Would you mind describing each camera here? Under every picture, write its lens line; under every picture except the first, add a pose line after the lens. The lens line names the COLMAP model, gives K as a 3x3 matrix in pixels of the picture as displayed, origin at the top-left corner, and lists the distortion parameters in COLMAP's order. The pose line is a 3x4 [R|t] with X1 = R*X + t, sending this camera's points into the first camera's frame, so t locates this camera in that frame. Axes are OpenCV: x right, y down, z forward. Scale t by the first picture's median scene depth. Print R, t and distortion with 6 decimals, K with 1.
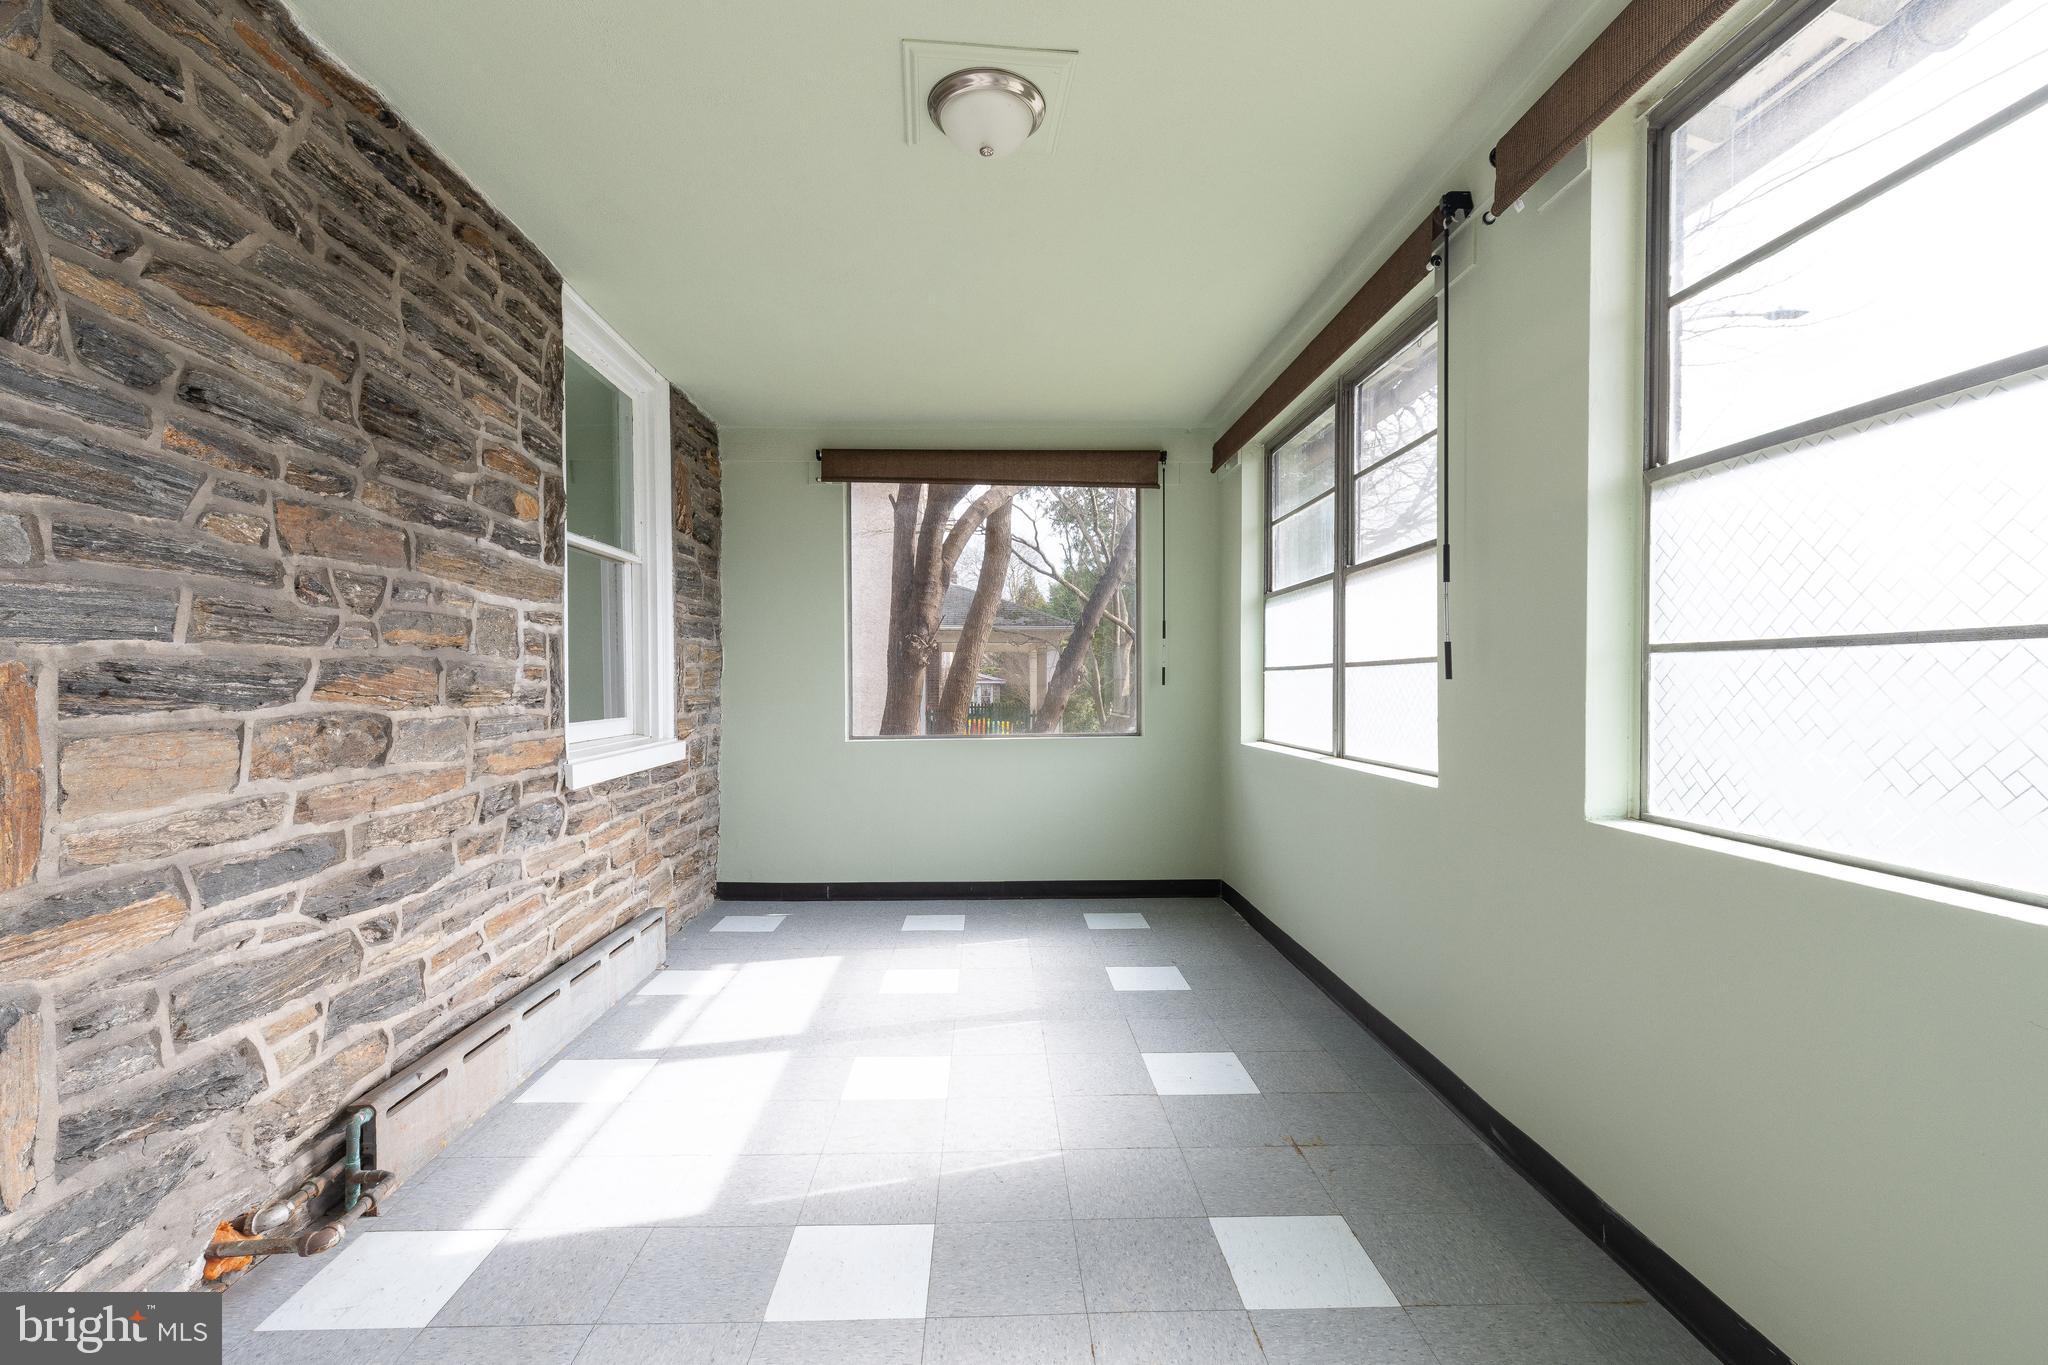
lens RADIAL K [[933.2, 0, 1035.1], [0, 933.2, 721.7], [0, 0, 1]] dist [0.025346, -0.000040]
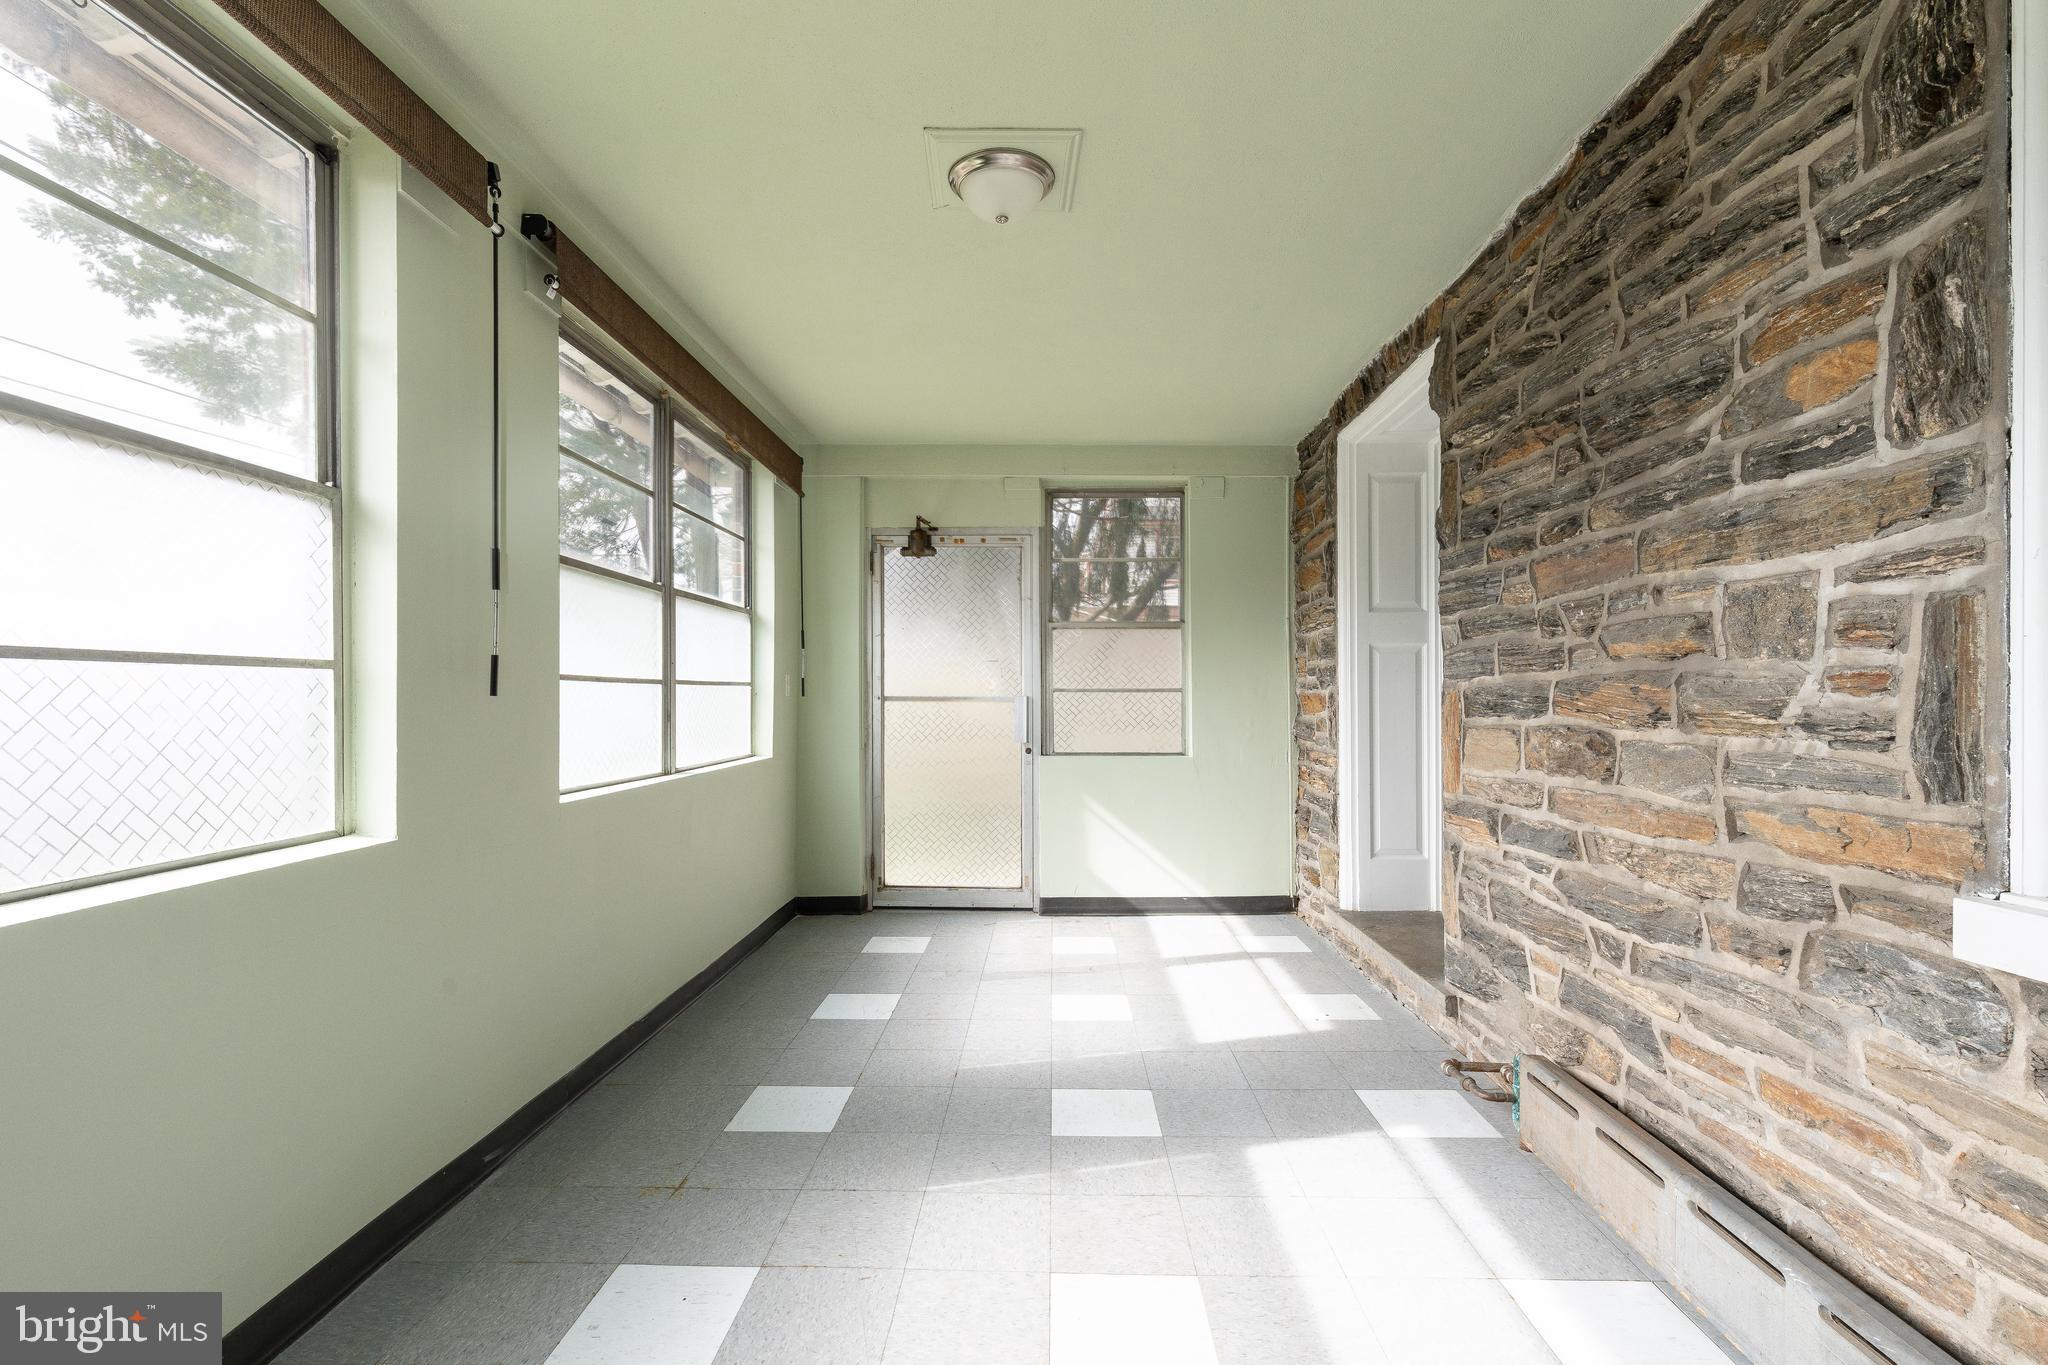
lens RADIAL K [[916.8, 0, 1028.8], [0, 916.8, 688.2], [0, 0, 1]] dist [0.006547, -0.000497]
pose [[-0.996957, 0.001095, 0.077948, -0.150611], [0.003376, 0.999570, 0.029132, -0.079715], [-0.077882, 0.029306, -0.996532, 1.911471]]
